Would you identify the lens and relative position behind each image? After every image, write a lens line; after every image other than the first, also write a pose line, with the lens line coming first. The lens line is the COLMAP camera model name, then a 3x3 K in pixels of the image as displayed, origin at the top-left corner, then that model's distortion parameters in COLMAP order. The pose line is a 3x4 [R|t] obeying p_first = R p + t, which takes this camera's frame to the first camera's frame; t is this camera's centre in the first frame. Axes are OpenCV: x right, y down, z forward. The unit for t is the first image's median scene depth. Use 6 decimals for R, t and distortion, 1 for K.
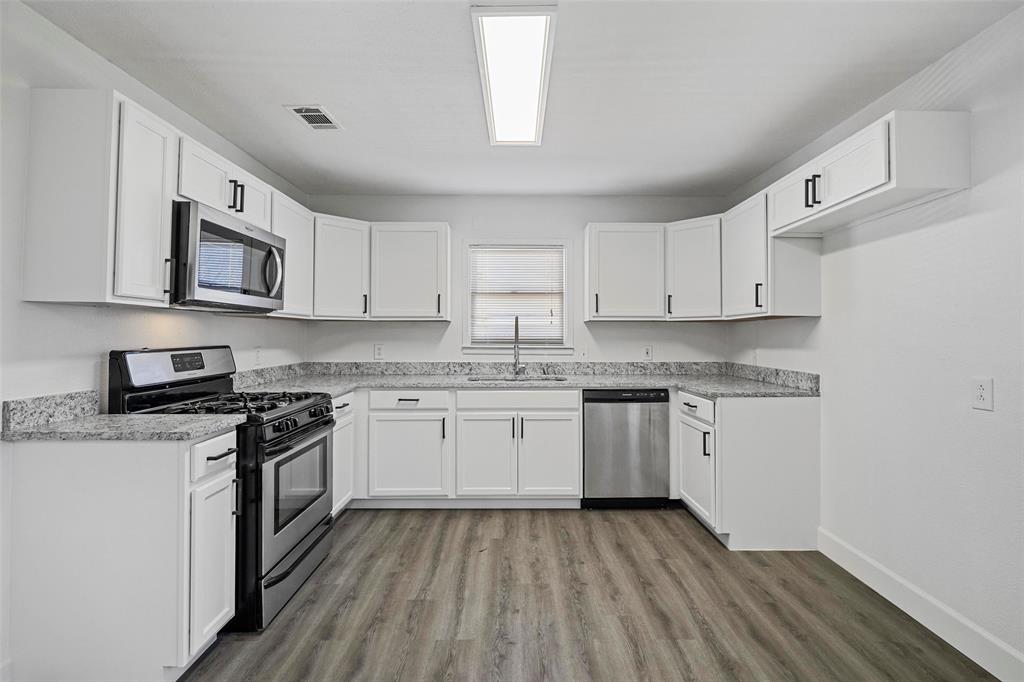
lens RADIAL K [[475.1, 0, 515.7], [0, 475.1, 326.6], [0, 0, 1]] dist [-0.001240, 0.000023]
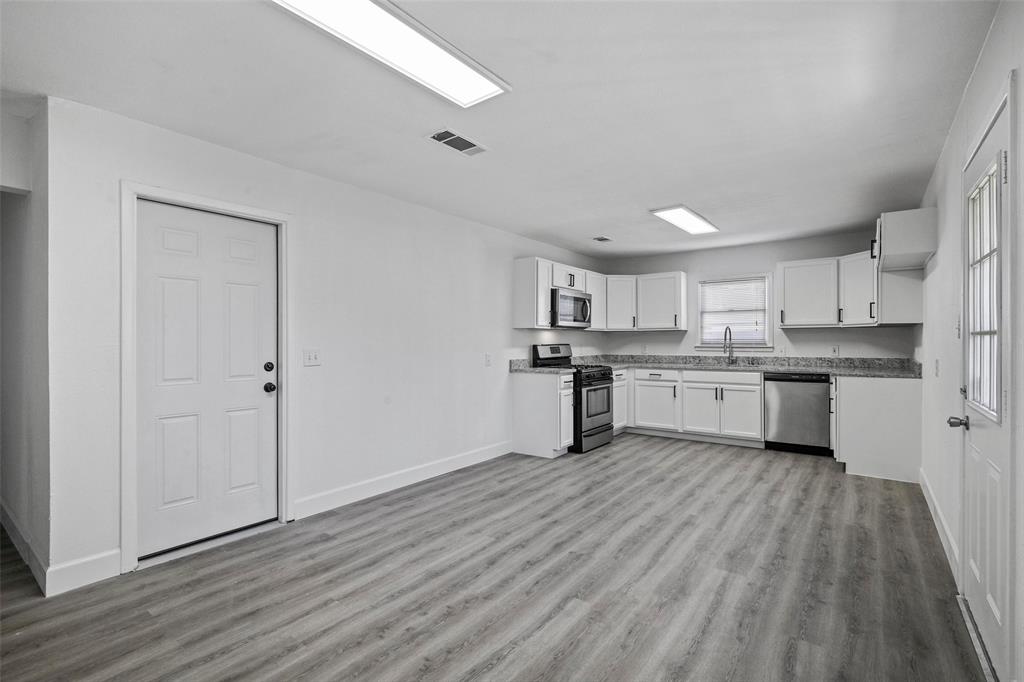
lens RADIAL K [[466.1, 0, 512.0], [0, 466.1, 341.0], [0, 0, 1]] dist [-0.014646, 0.000096]
pose [[0.793436, -0.005465, -0.608629, 0.421421], [0.015269, 0.999824, 0.010929, -0.001625], [0.608462, -0.017965, 0.793379, -0.736048]]
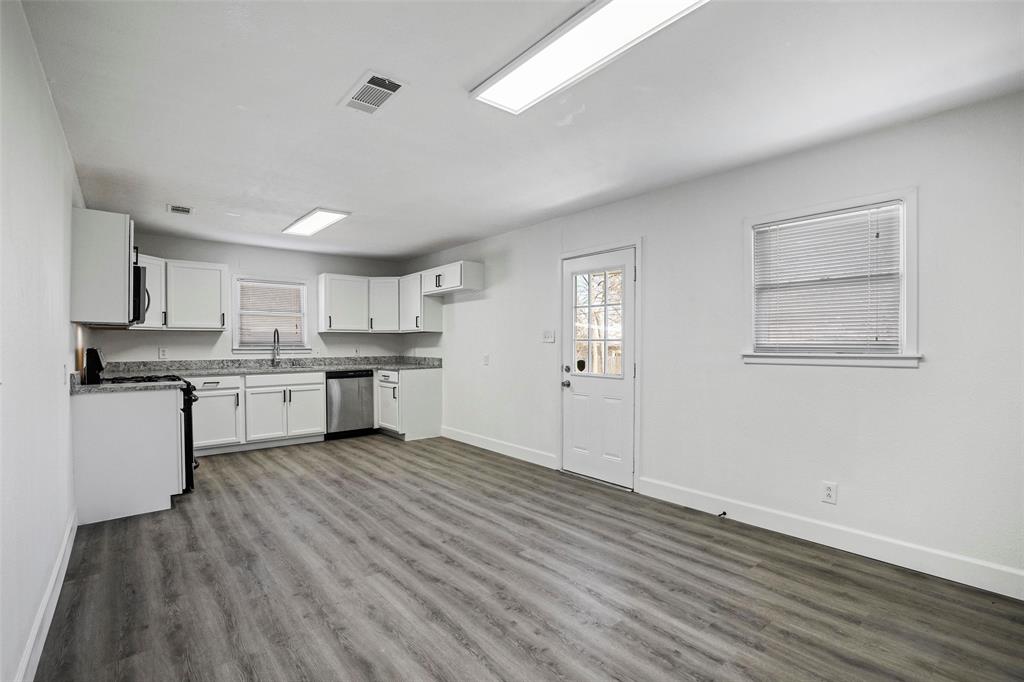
lens RADIAL K [[476.5, 0, 513.7], [0, 476.5, 347.3], [0, 0, 1]] dist [-0.027842, -0.000025]
pose [[0.770297, -0.008579, 0.637628, -0.442209], [-0.008779, 0.999672, 0.024056, -0.005591], [-0.637625, -0.024128, 0.769969, -0.786635]]
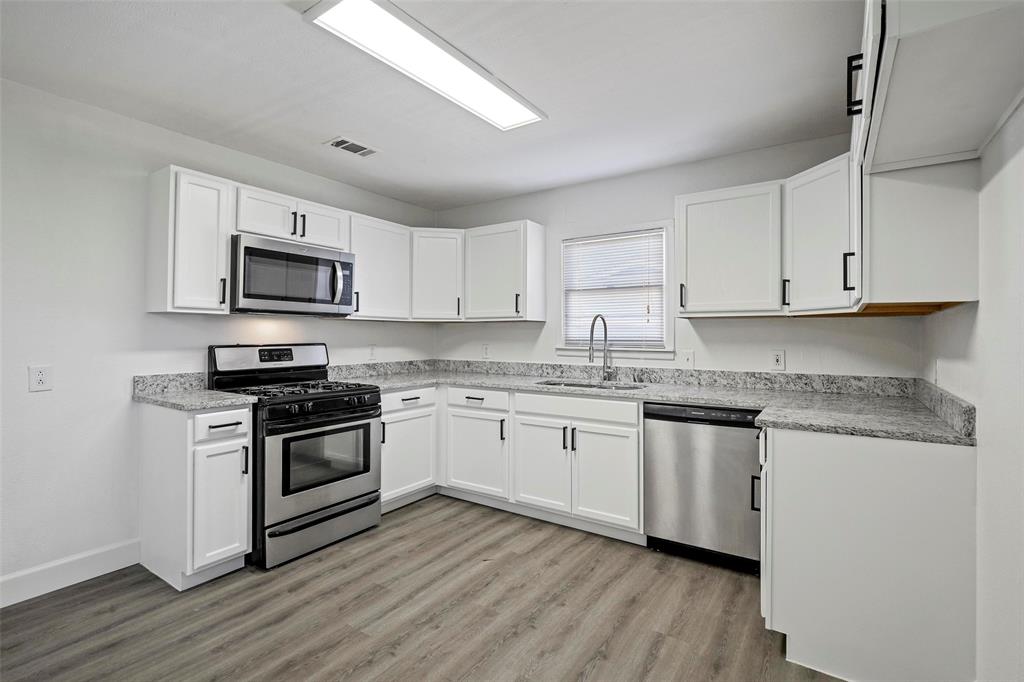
lens RADIAL K [[474.3, 0, 513.4], [0, 474.3, 331.5], [0, 0, 1]] dist [-0.004033, -0.000288]
pose [[0.825766, -0.003654, -0.564001, 0.423542], [0.007622, 0.999960, 0.004681, 0.005482], [0.563961, -0.008164, 0.825761, 0.201727]]
